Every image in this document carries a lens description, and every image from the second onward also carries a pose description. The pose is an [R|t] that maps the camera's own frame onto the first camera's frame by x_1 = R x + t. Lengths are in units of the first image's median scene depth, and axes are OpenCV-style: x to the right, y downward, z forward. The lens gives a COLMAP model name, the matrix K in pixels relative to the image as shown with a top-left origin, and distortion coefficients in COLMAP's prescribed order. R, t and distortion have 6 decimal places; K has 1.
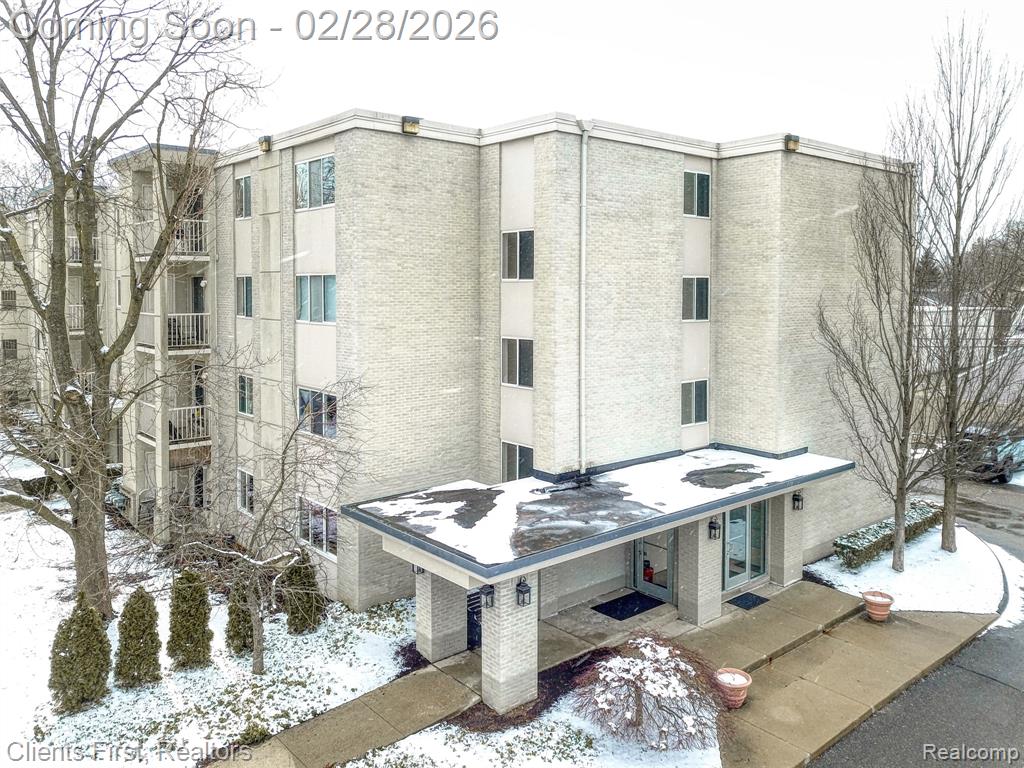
lens RADIAL K [[788.6, 0, 514.8], [0, 788.6, 331.7], [0, 0, 1]] dist [0.011814, 0.000279]
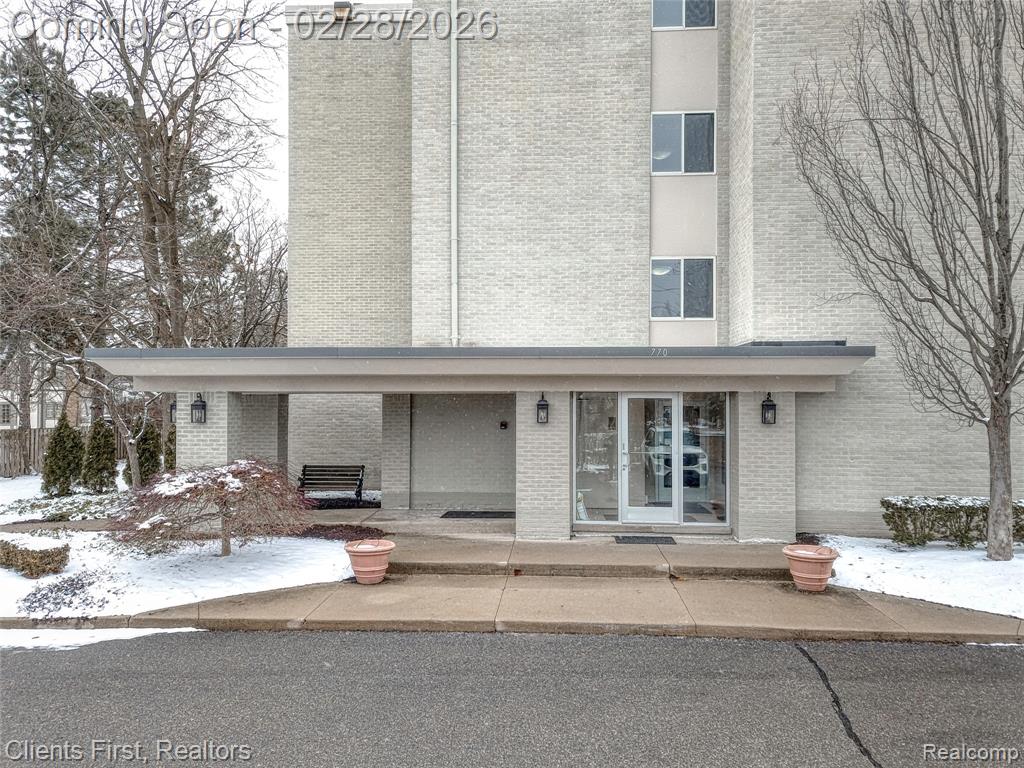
lens RADIAL K [[771.5, 0, 472.2], [0, 771.5, 403.3], [0, 0, 1]] dist [-0.004871, 0.045756]
pose [[0.718021, 0.006946, -0.695986, 0.644396], [-0.039035, 0.998778, -0.030303, 0.248318], [0.694926, 0.048926, 0.717415, 0.411715]]
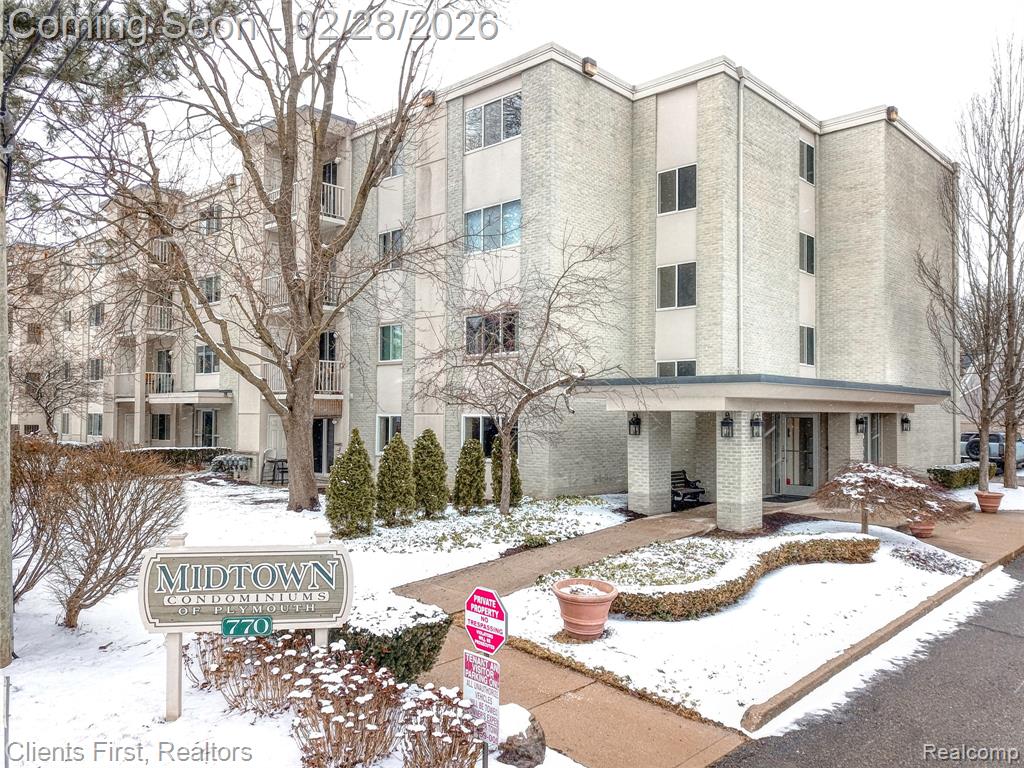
lens RADIAL K [[769.1, 0, 495.8], [0, 769.1, 425.9], [0, 0, 1]] dist [0.003944, -0.063286]
pose [[0.996180, 0.005793, 0.087127, -0.339423], [-0.001901, 0.998999, -0.044691, 0.281513], [-0.087299, 0.044355, 0.995194, -0.045047]]
